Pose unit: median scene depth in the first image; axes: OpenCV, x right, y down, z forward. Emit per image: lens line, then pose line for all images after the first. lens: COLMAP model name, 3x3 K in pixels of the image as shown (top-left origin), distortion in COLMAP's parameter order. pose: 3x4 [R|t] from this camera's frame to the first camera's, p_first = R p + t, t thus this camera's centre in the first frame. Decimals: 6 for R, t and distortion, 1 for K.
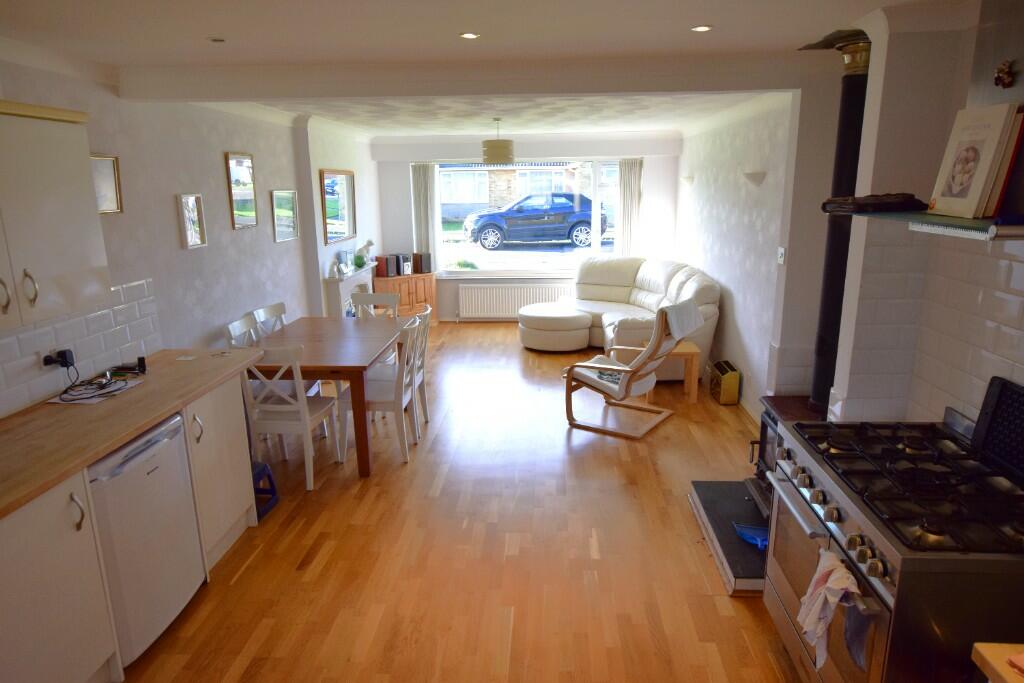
lens RADIAL K [[656.6, 0, 512.0], [0, 656.6, 341.5], [0, 0, 1]] dist [0.003705, 0.002630]
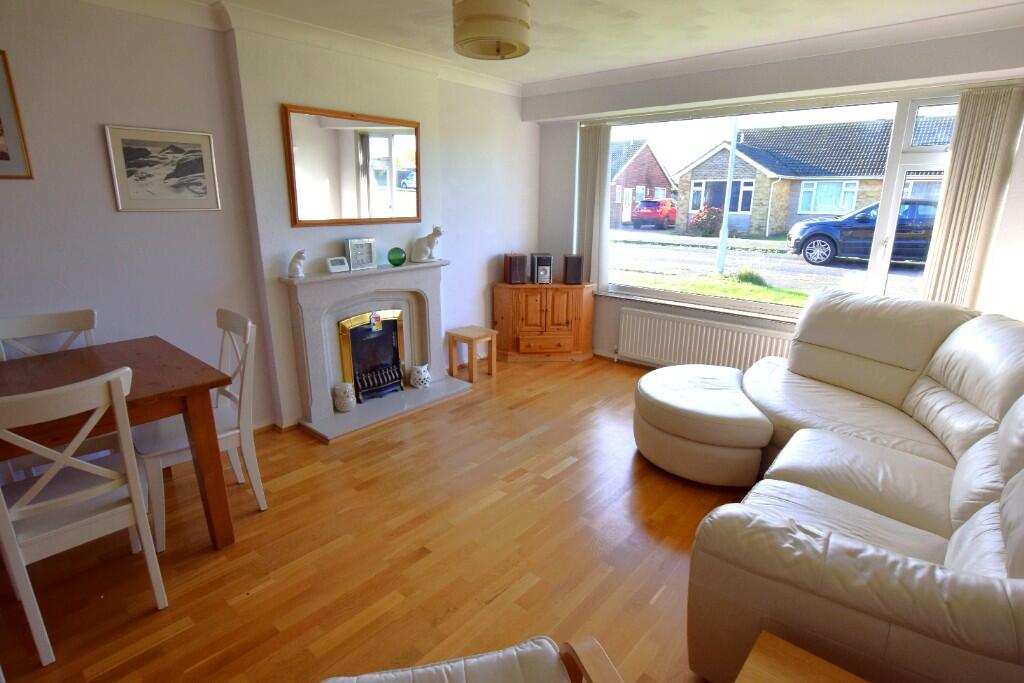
lens RADIAL K [[527.3, 0, 512.0], [0, 527.3, 341.5], [0, 0, 1]] dist [-0.004566, -0.000438]
pose [[0.804187, 0.179529, -0.566616, 0.140095], [-0.161316, 0.983436, 0.082643, -0.077883], [0.572067, 0.024944, 0.819827, 0.490539]]
